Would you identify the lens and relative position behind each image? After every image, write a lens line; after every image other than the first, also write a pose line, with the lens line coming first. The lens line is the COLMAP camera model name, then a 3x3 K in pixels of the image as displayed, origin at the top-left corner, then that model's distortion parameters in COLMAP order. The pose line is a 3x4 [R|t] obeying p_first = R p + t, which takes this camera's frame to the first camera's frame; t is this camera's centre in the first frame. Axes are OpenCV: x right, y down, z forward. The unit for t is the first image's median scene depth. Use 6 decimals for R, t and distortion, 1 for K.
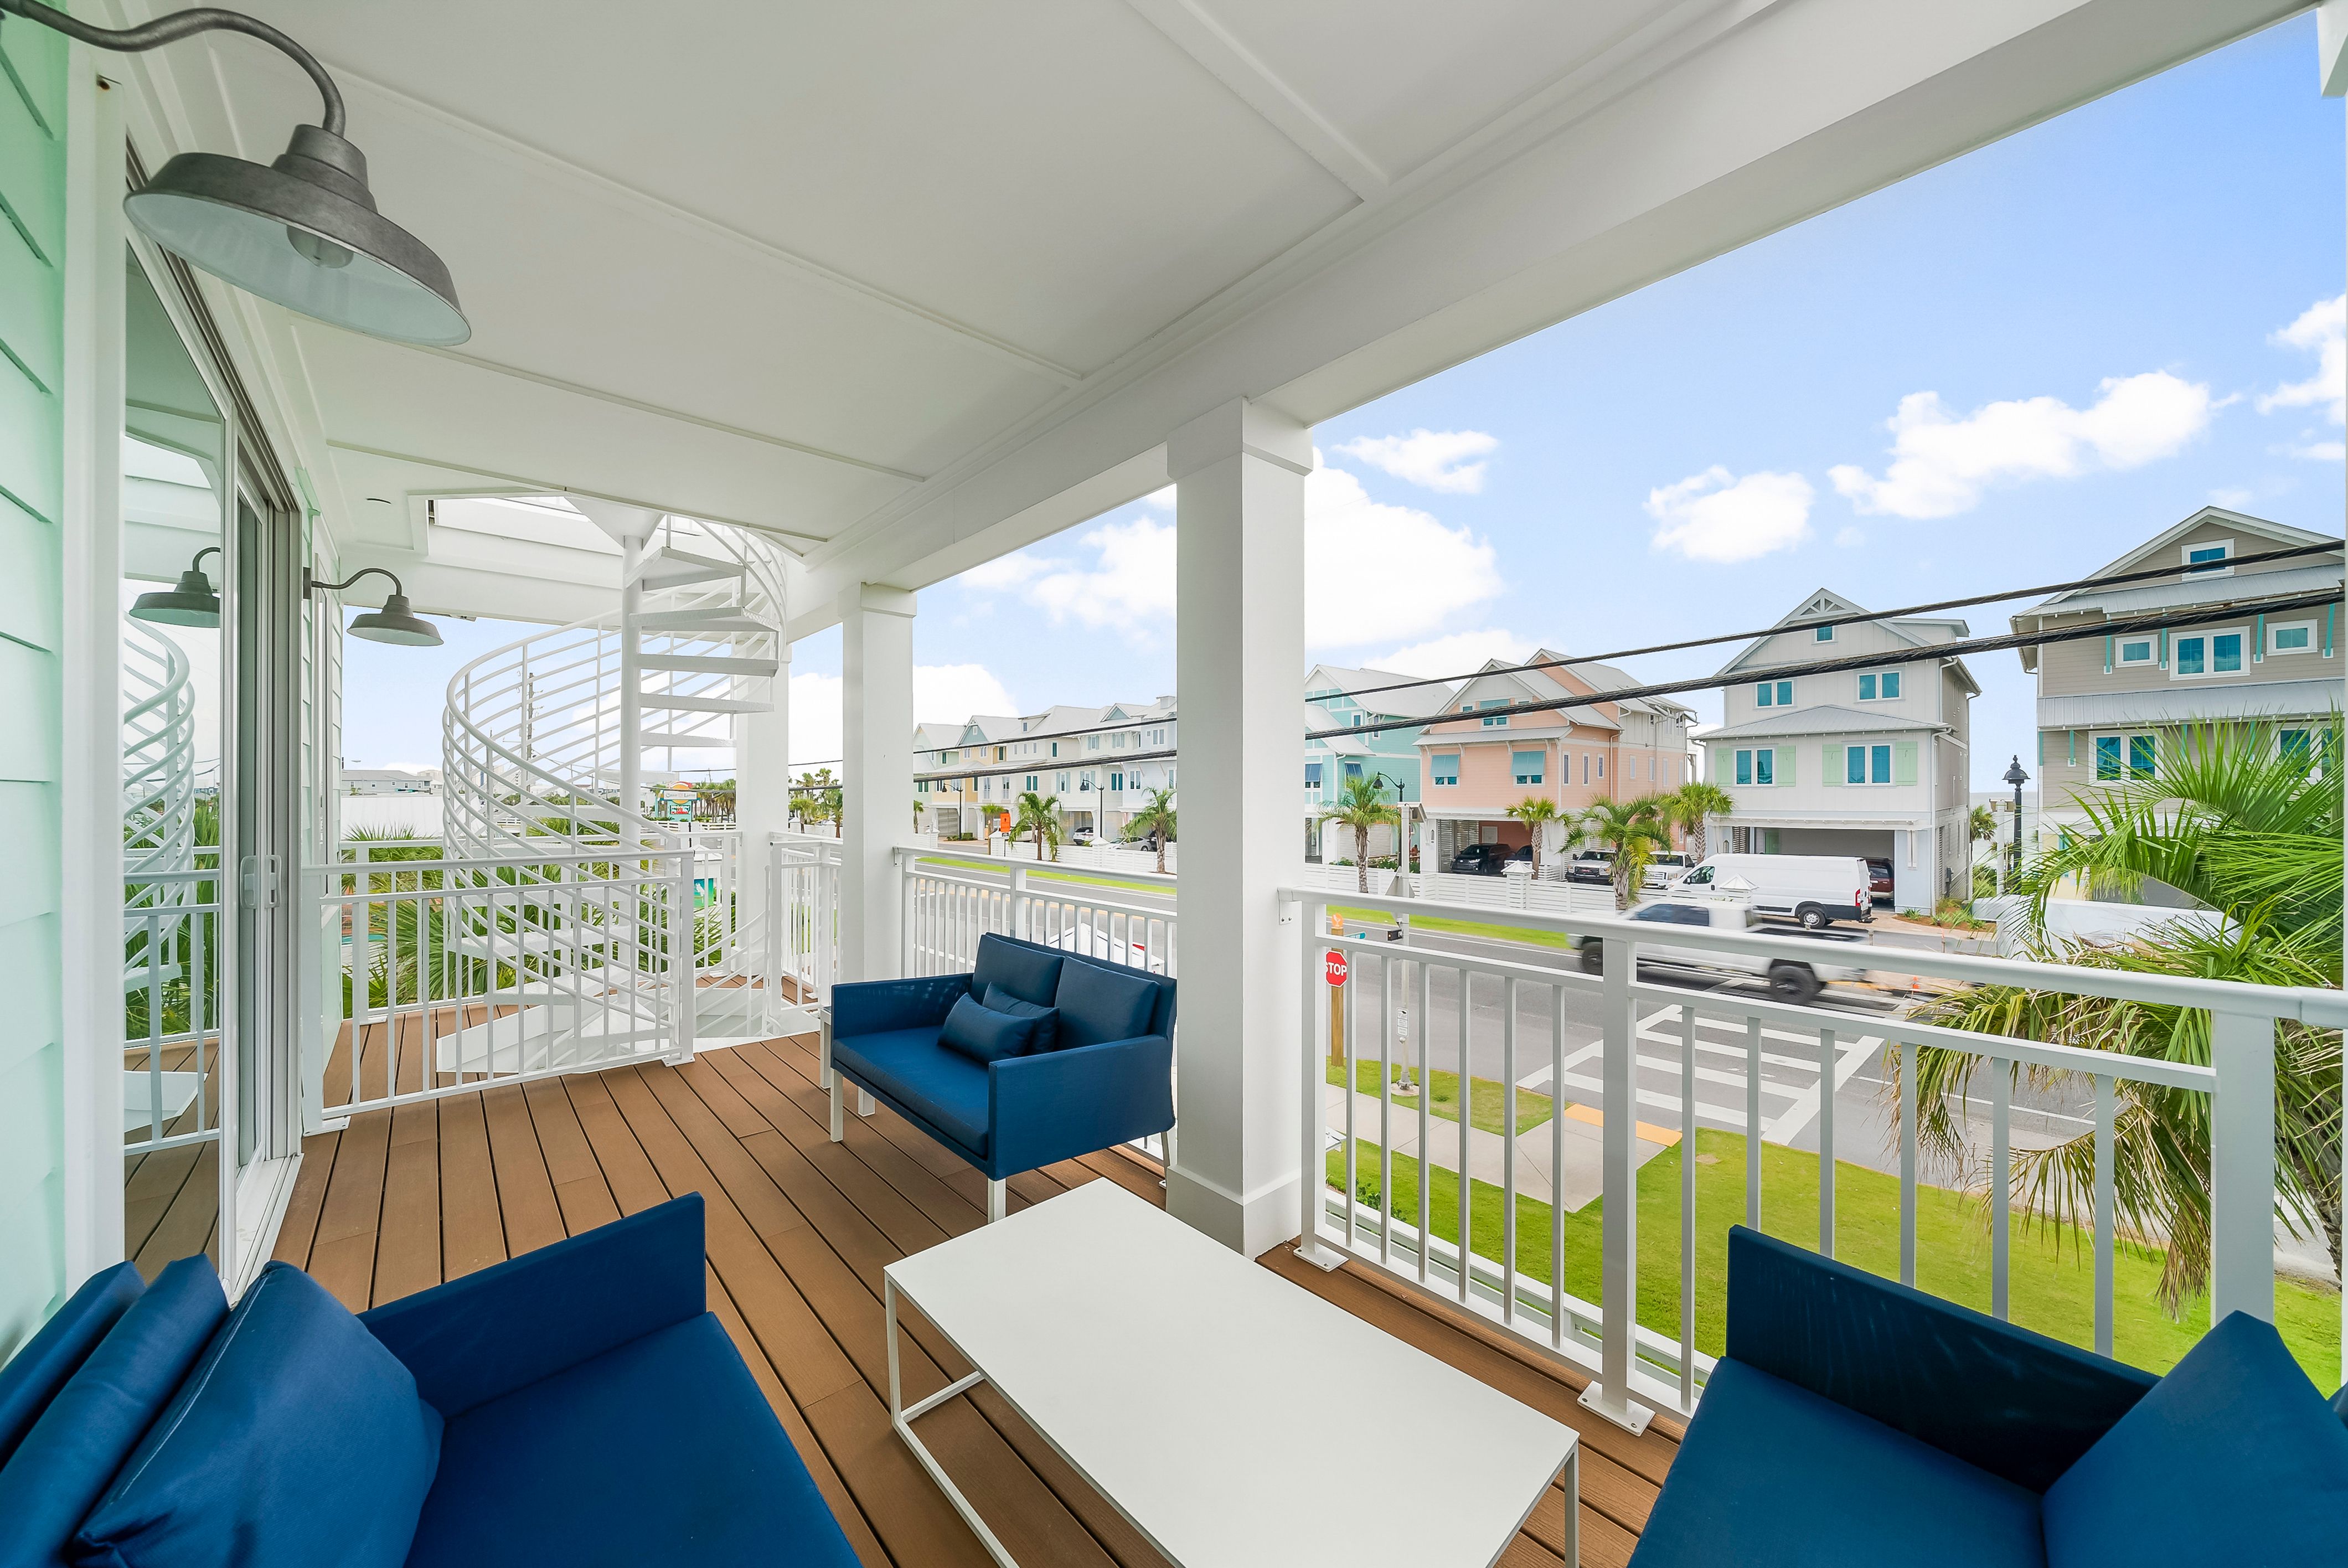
lens RADIAL K [[824.6, 0, 1168.0], [0, 824.6, 794.2], [0, 0, 1]] dist [-0.001214, -0.000931]
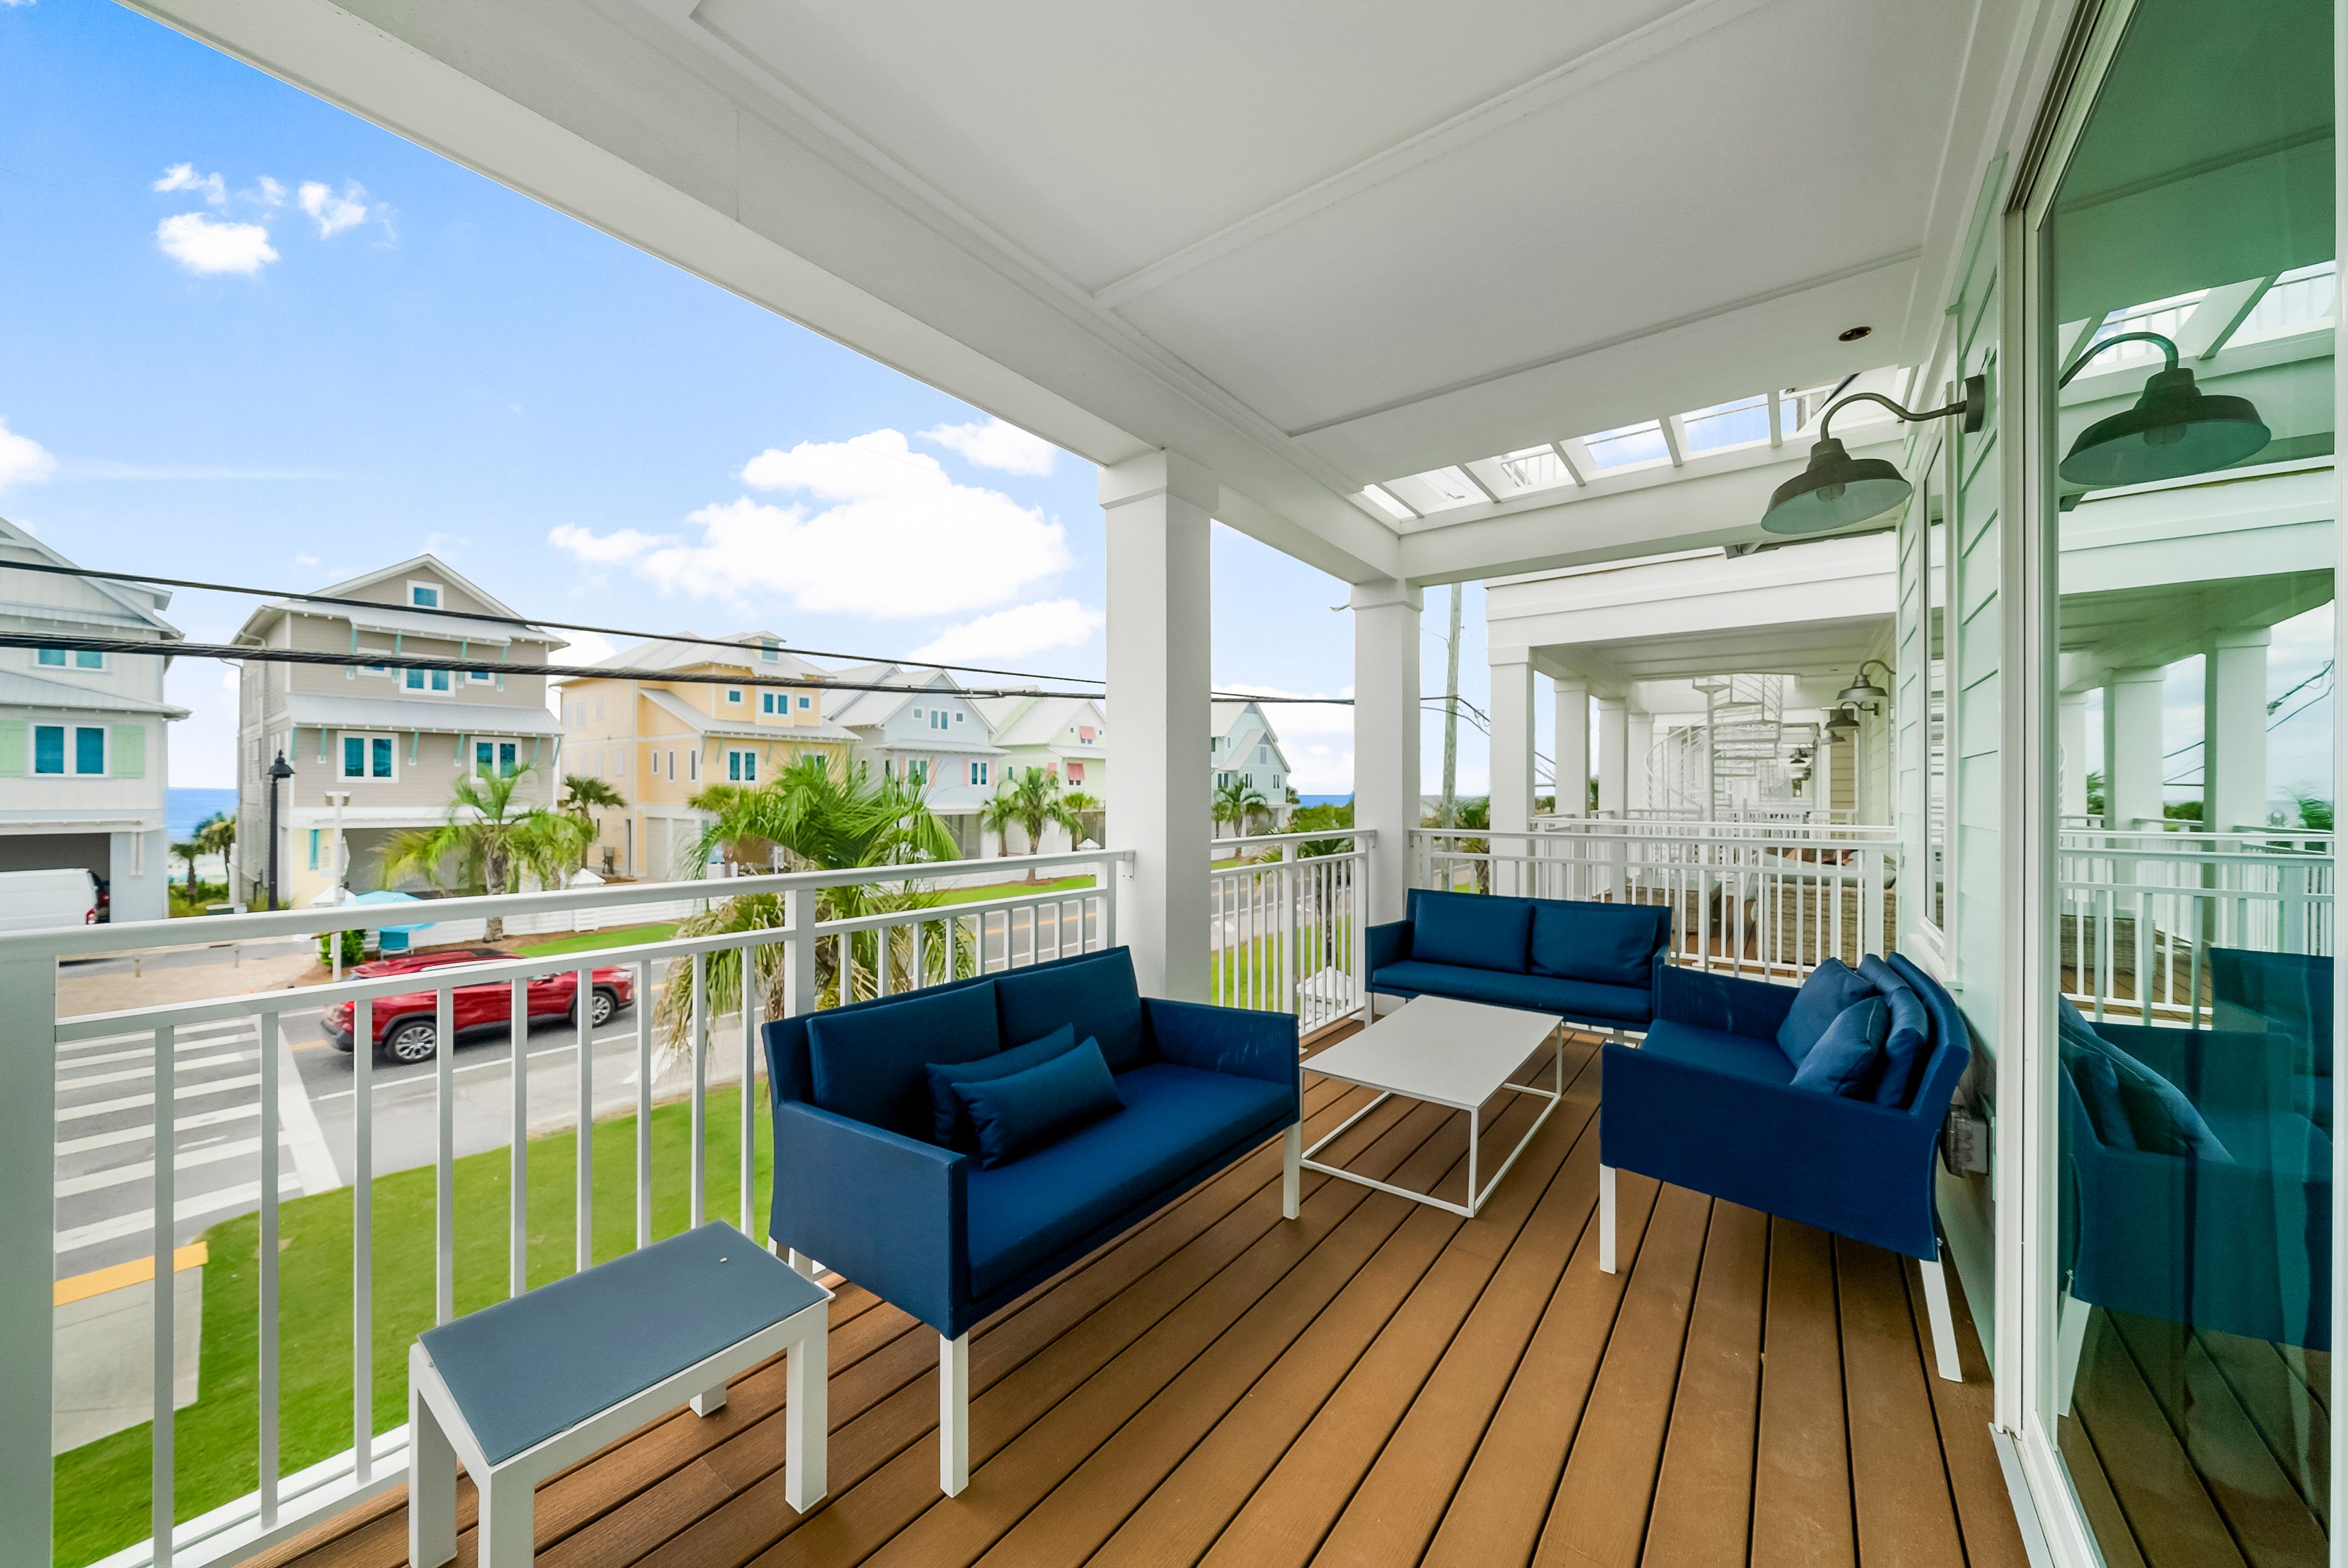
lens RADIAL K [[824.5, 0, 1167.1], [0, 824.5, 797.8], [0, 0, 1]] dist [-0.001214, -0.000931]
pose [[-0.170100, -0.003109, 0.985422, -0.962226], [-0.007034, 0.999973, 0.001941, 0.005234], [-0.985402, -0.006601, -0.170117, 1.008696]]
